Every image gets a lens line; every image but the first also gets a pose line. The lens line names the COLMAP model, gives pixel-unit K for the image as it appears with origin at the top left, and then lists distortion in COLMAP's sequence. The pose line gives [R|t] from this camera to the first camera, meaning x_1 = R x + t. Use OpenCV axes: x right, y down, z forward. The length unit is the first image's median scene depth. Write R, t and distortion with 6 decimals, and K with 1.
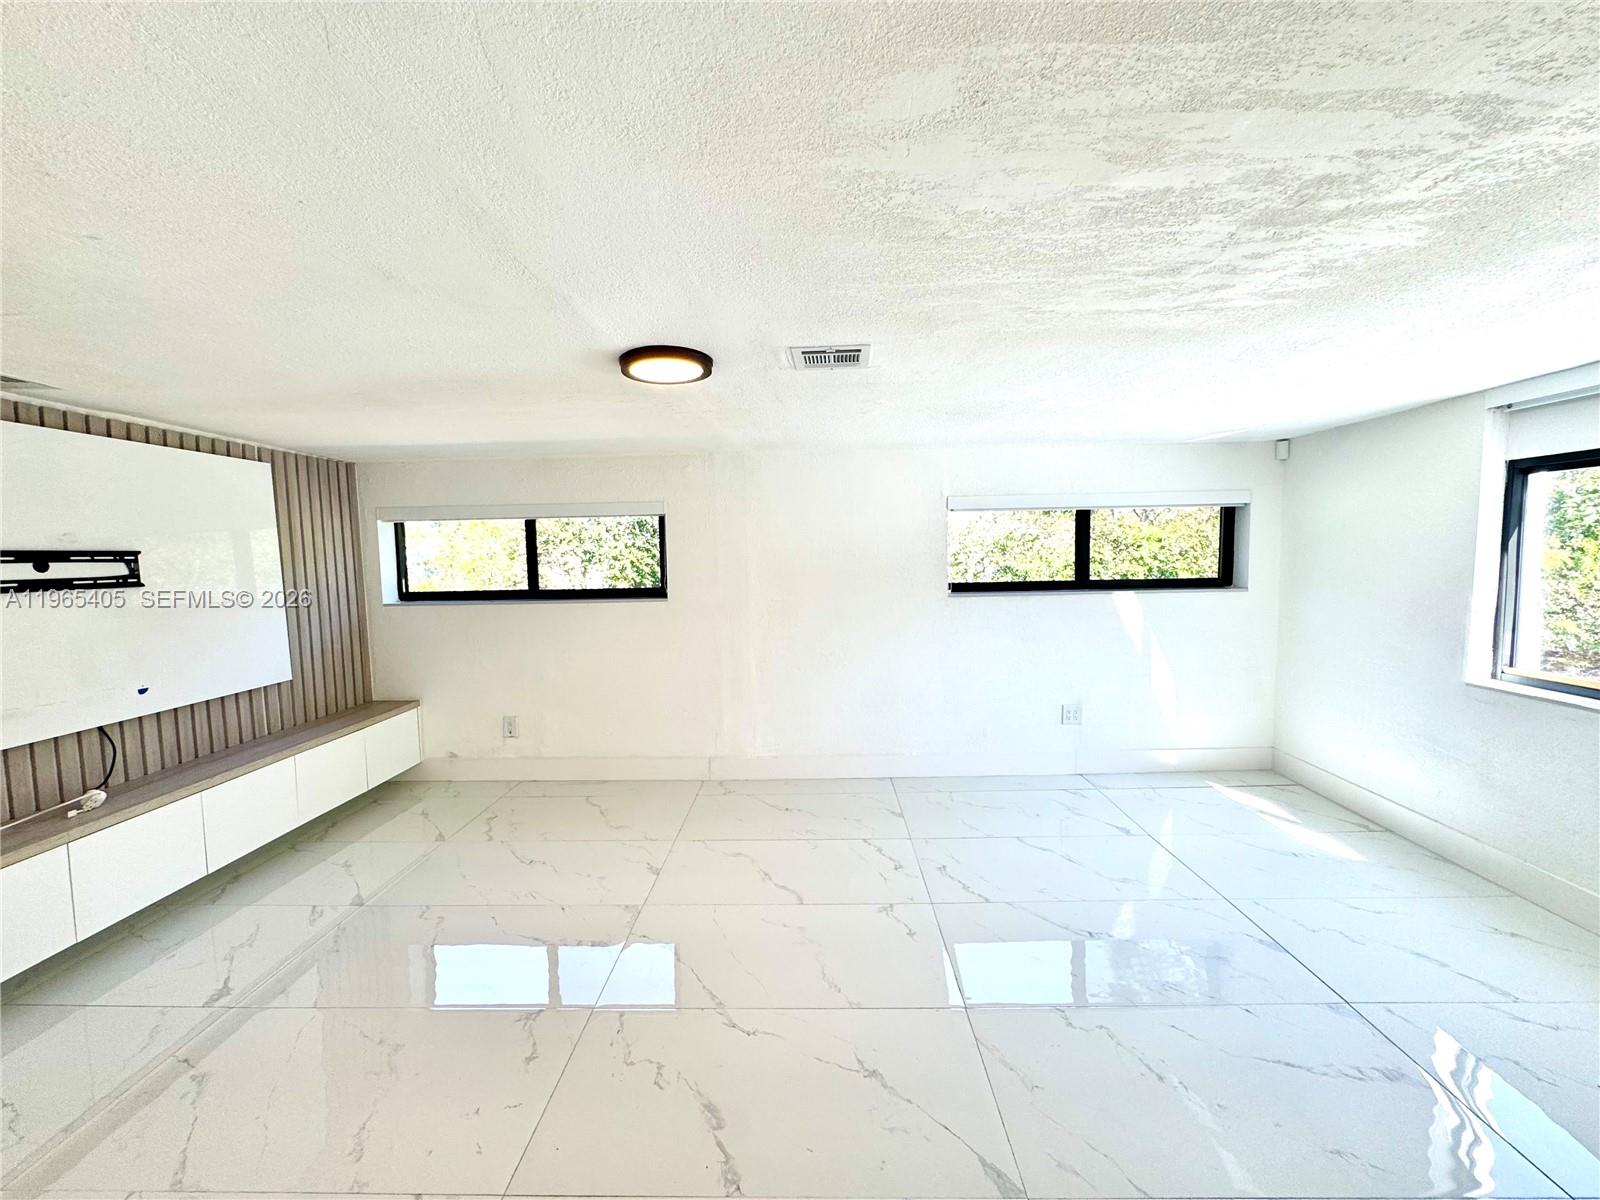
lens RADIAL K [[641.5, 0, 801.5], [0, 641.5, 598.2], [0, 0, 1]] dist [-0.001415, 0.000227]
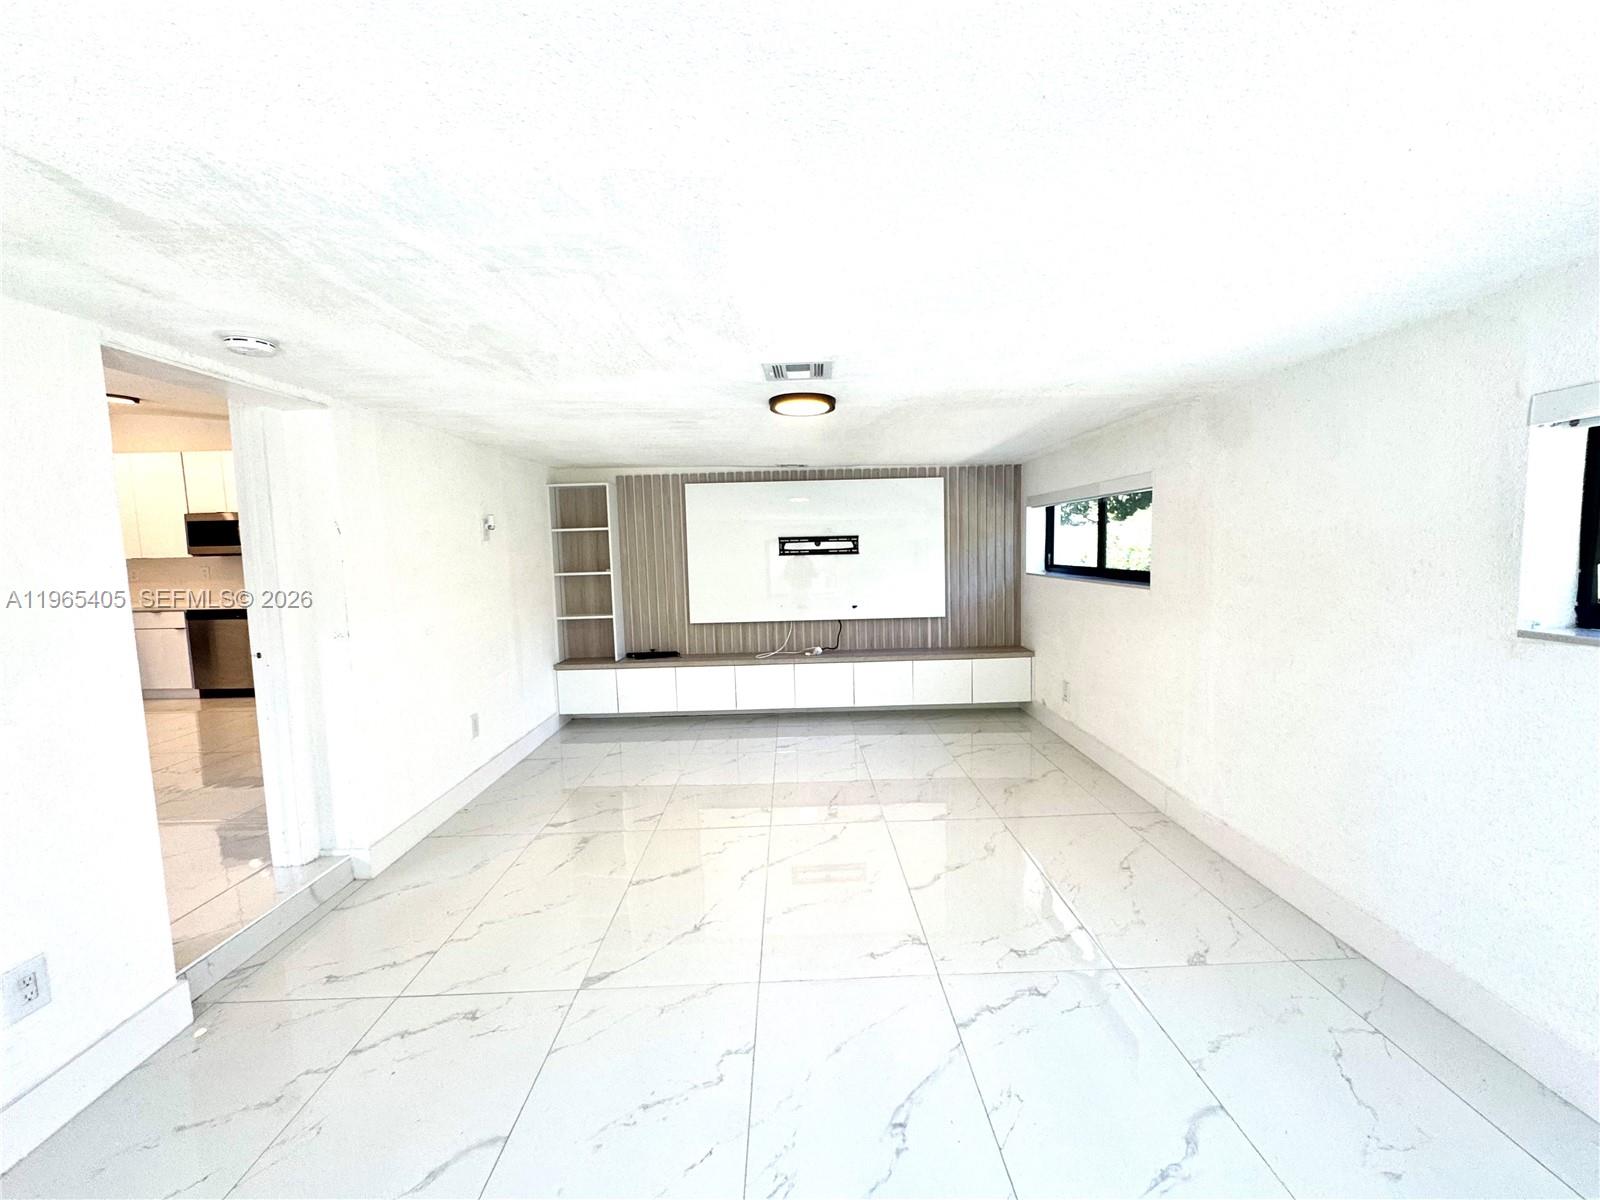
lens RADIAL K [[641.5, 0, 785.4], [0, 641.5, 599.9], [0, 0, 1]] dist [-0.001415, 0.000227]
pose [[0.029707, 0.109907, -0.993498, 0.942634], [-0.044726, 0.993087, 0.108524, -0.082104], [0.998557, 0.041211, 0.034418, 0.727786]]
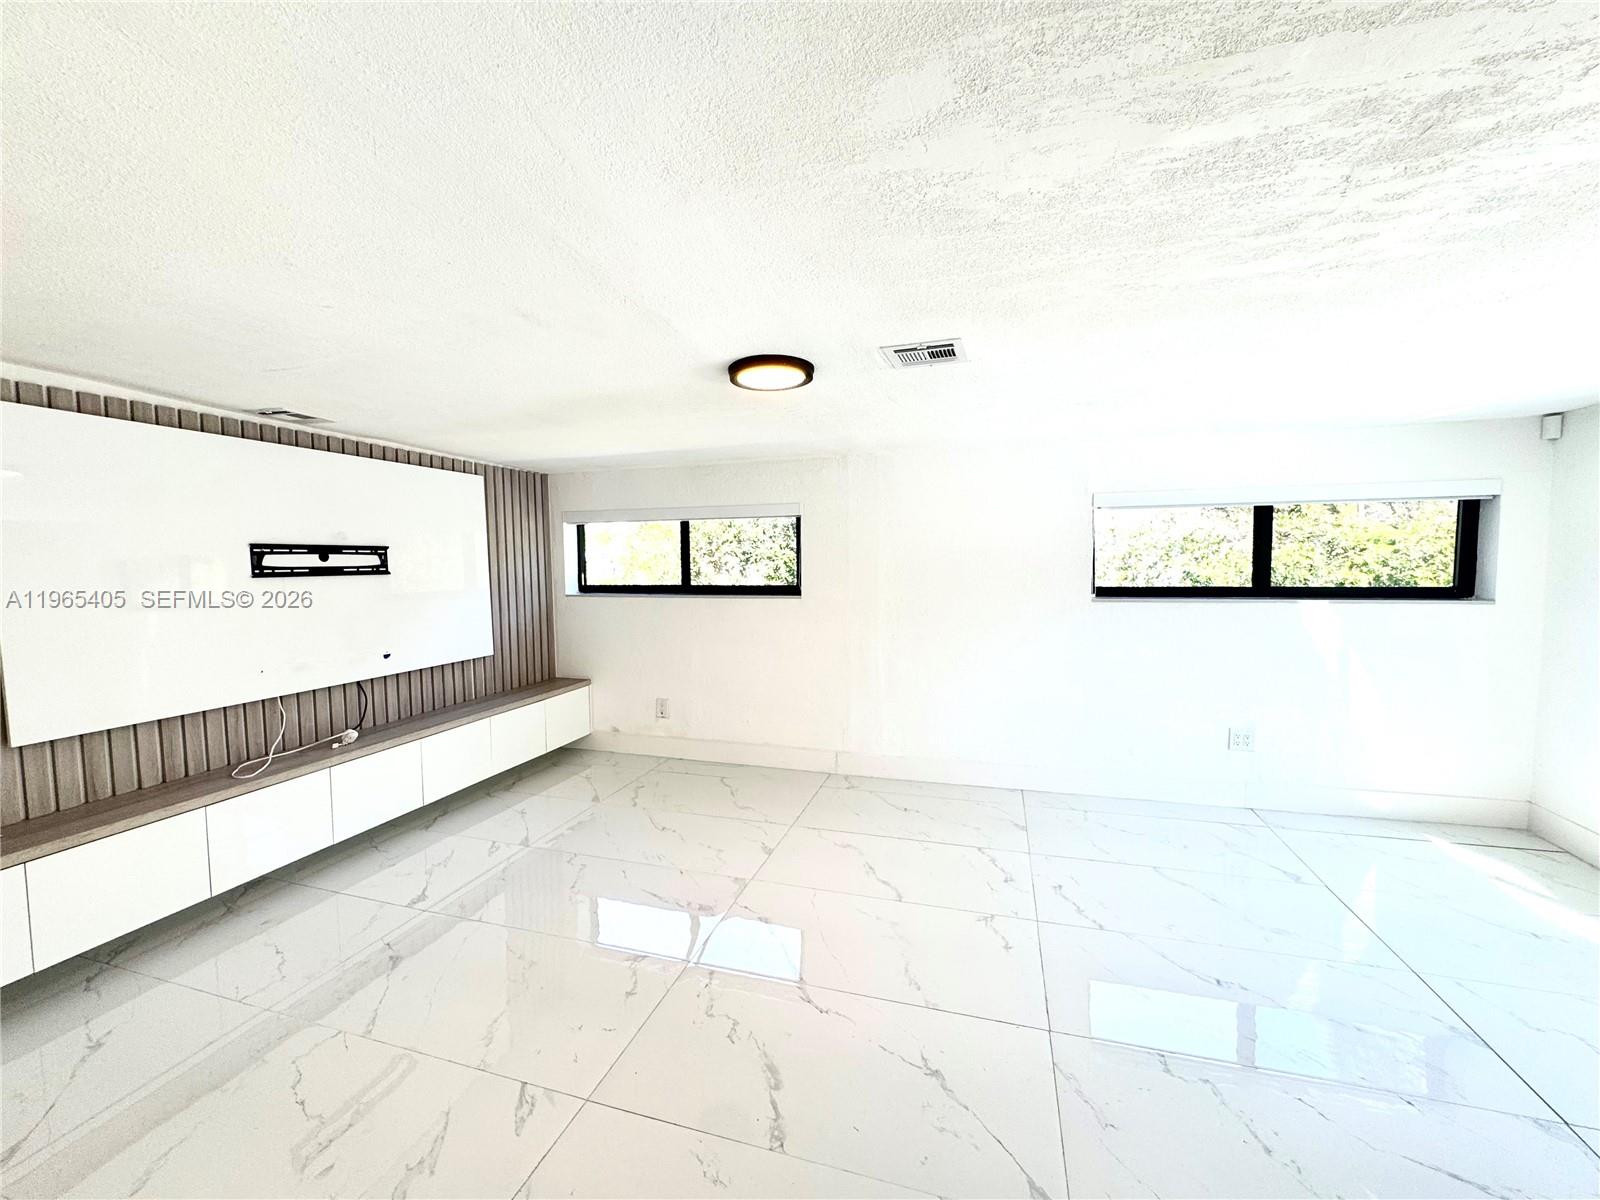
lens RADIAL K [[641.5, 0, 799.5], [0, 641.5, 598.6], [0, 0, 1]] dist [-0.001415, 0.000227]
pose [[0.963252, 0.025931, -0.267346, 0.102140], [-0.027337, 0.999625, -0.001539, 0.010269], [0.267206, 0.008791, 0.963599, -0.011028]]
